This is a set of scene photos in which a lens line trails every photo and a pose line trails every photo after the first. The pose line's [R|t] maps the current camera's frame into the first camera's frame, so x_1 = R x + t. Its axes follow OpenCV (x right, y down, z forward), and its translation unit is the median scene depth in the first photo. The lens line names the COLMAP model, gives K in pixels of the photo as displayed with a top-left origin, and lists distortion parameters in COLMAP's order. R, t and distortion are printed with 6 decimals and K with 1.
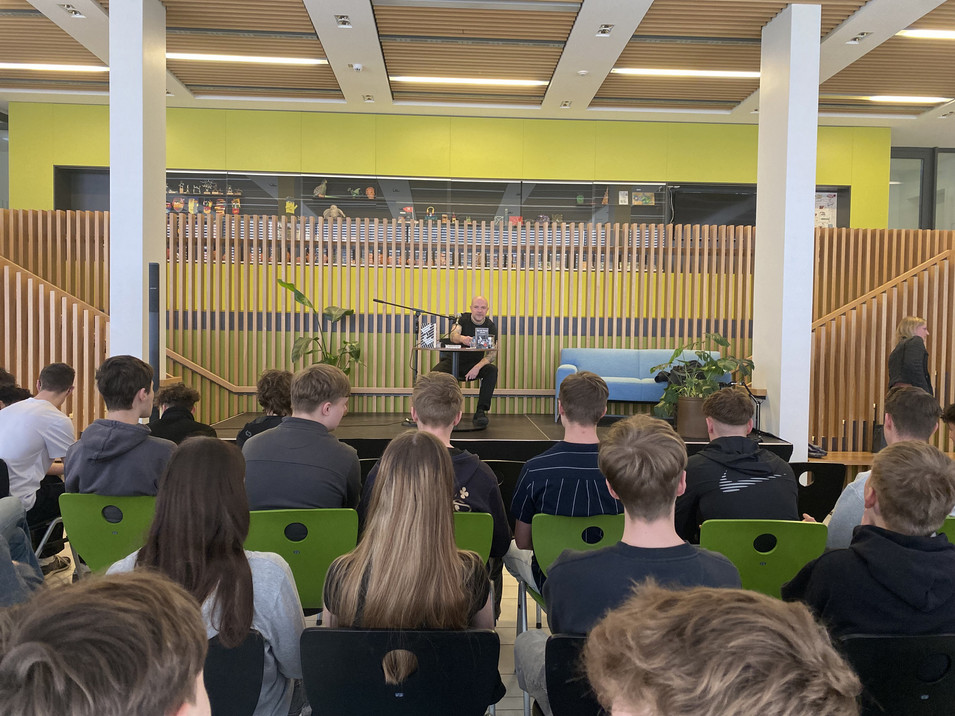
lens RADIAL K [[726.3, 0, 477.5], [0, 726.3, 358.0], [0, 0, 1]] dist [0.003835, 0.000840]
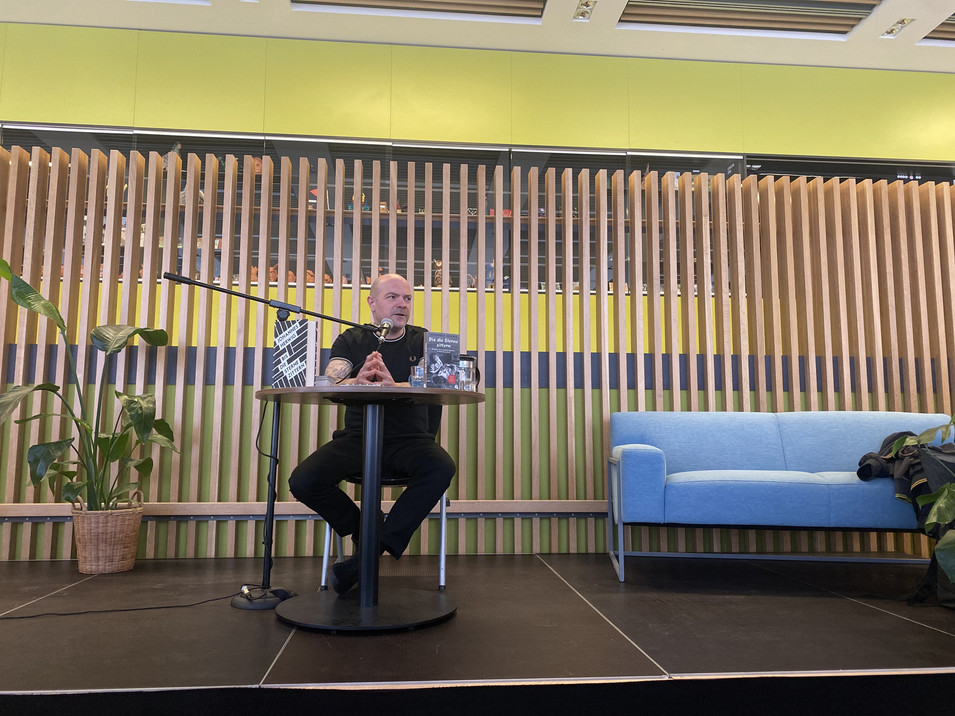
lens RADIAL K [[726.3, 0, 477.5], [0, 726.3, 358.0], [0, 0, 1]] dist [0.003835, 0.000840]
pose [[0.998901, -0.006175, 0.046472, 0.005568], [0.012884, 0.989278, -0.145475, 0.019412], [-0.045075, 0.145914, 0.988270, 0.514657]]
